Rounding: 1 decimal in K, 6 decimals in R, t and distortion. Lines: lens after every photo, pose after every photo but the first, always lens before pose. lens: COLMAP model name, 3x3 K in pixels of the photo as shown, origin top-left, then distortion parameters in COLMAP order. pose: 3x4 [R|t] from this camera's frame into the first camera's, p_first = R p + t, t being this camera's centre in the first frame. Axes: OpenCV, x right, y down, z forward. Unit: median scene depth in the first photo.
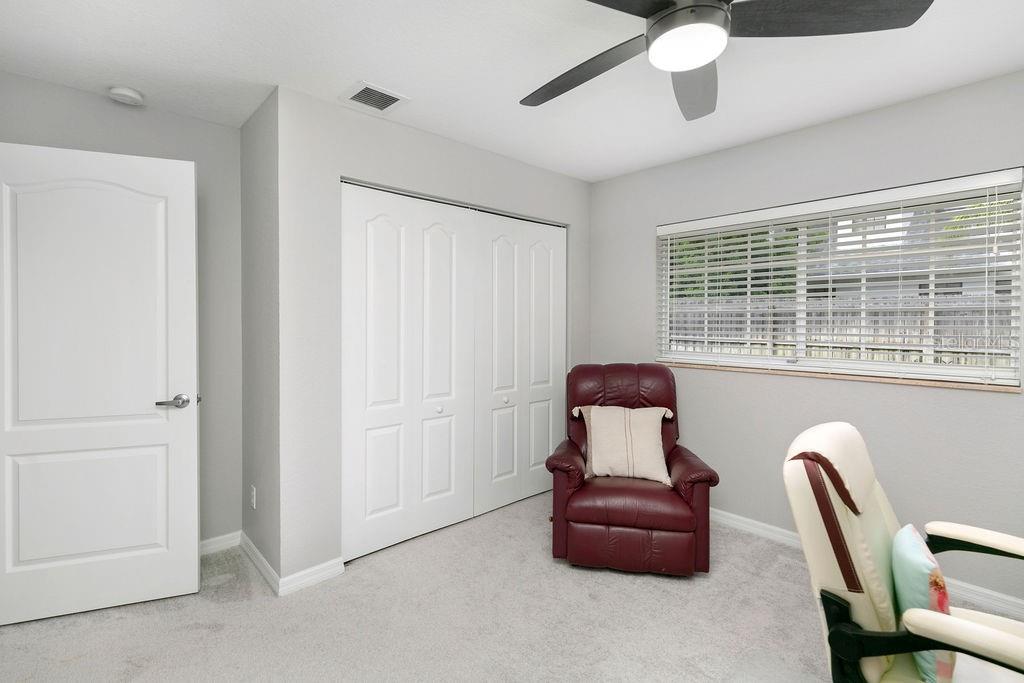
lens RADIAL K [[471.9, 0, 510.6], [0, 471.9, 327.1], [0, 0, 1]] dist [0.000429, -0.000050]
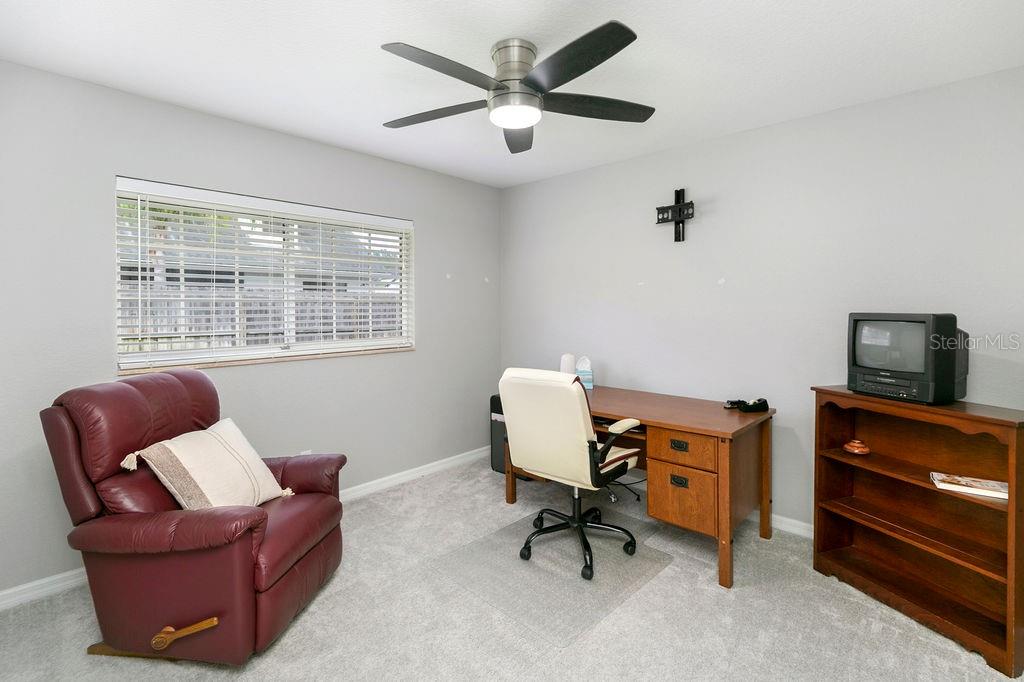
lens RADIAL K [[469.8, 0, 512.0], [0, 469.8, 314.8], [0, 0, 1]] dist [0.001986, 0.000262]
pose [[-0.064933, -0.015086, 0.997776, -0.420515], [0.022857, 0.999601, 0.016601, -0.007039], [-0.997628, 0.023884, -0.064562, 0.462884]]
